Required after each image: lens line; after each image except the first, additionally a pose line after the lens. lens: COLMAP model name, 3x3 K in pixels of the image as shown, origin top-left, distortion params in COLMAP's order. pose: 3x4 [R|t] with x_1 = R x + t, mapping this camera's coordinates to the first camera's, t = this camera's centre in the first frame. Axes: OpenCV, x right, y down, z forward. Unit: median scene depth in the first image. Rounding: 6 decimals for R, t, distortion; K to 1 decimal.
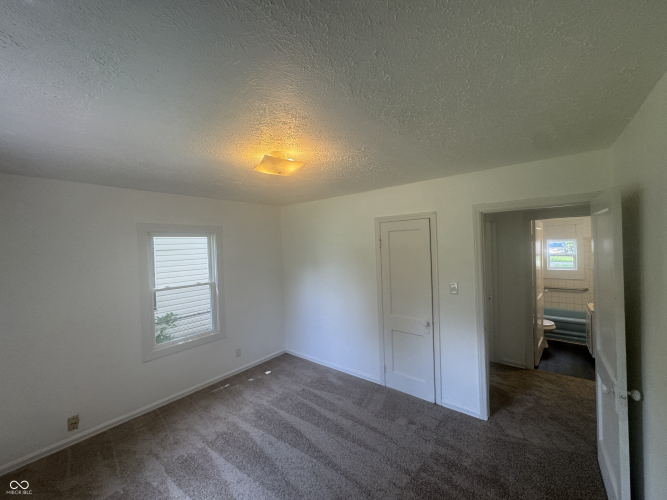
lens RADIAL K [[262.6, 0, 333.5], [0, 262.6, 250.0], [0, 0, 1]] dist [-0.000073, -0.000012]
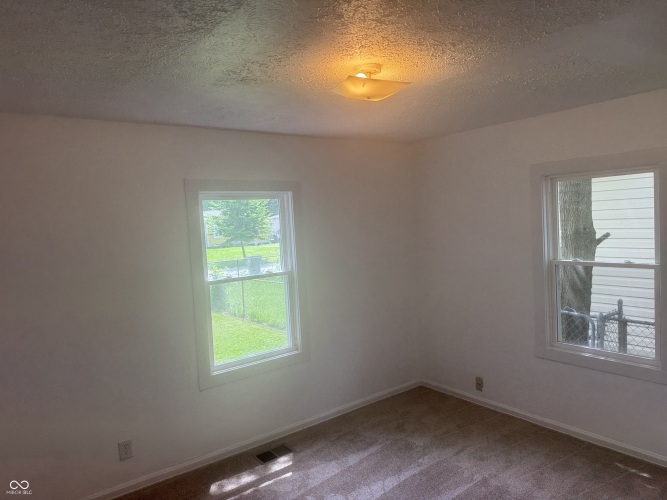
lens RADIAL K [[463.2, 0, 333.5], [0, 463.2, 250.0], [0, 0, 1]] dist [0.006337, -0.000451]
pose [[-0.233520, 0.111024, -0.965993, 0.736099], [0.046725, 0.993594, 0.102900, -0.033344], [0.971229, -0.021107, -0.237212, 0.893930]]
